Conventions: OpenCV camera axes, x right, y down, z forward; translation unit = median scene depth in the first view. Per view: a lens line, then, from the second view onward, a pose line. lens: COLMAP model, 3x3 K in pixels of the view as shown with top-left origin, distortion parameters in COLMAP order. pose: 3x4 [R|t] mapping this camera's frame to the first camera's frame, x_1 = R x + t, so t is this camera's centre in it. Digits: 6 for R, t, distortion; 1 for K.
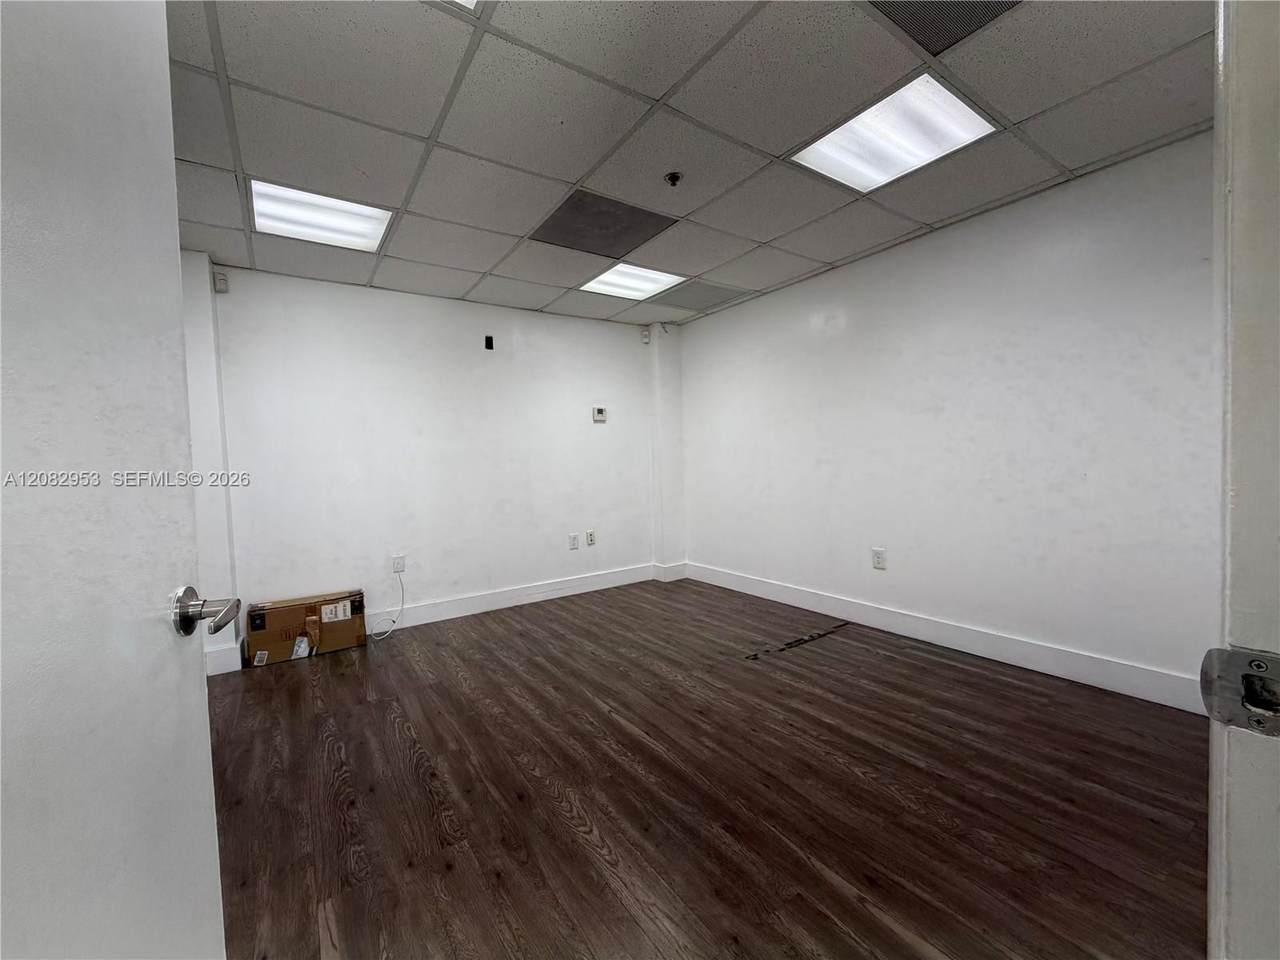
lens RADIAL K [[514.8, 0, 639.8], [0, 514.8, 479.1], [0, 0, 1]] dist [0.001079, 0.000201]
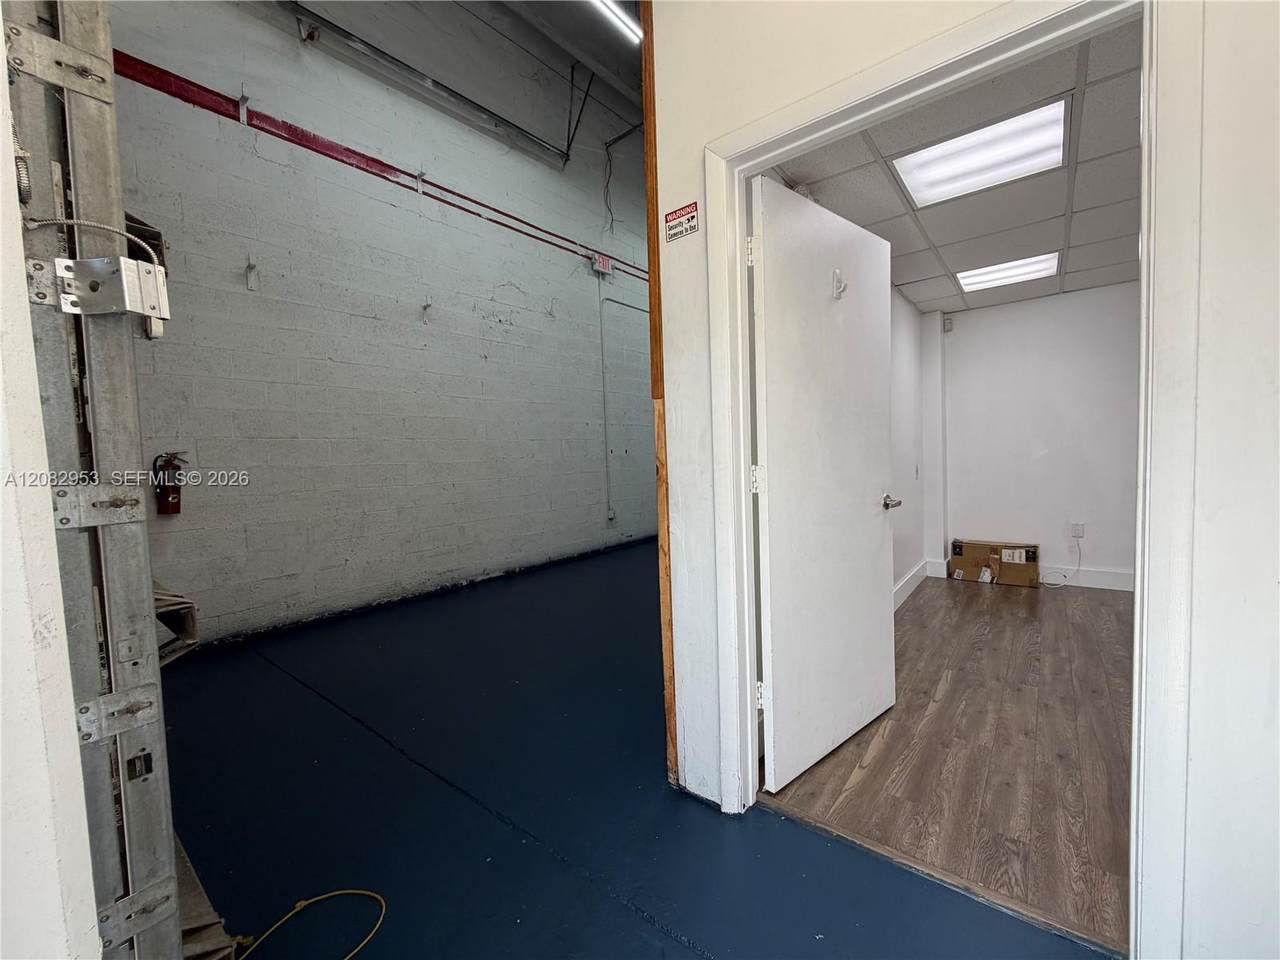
lens RADIAL K [[514.8, 0, 639.2], [0, 514.8, 482.0], [0, 0, 1]] dist [0.001079, 0.000201]
pose [[0.296662, 0.066148, -0.952689, 0.418597], [-0.007562, 0.997730, 0.066921, -0.015122], [0.954952, -0.012648, 0.296489, -0.345151]]
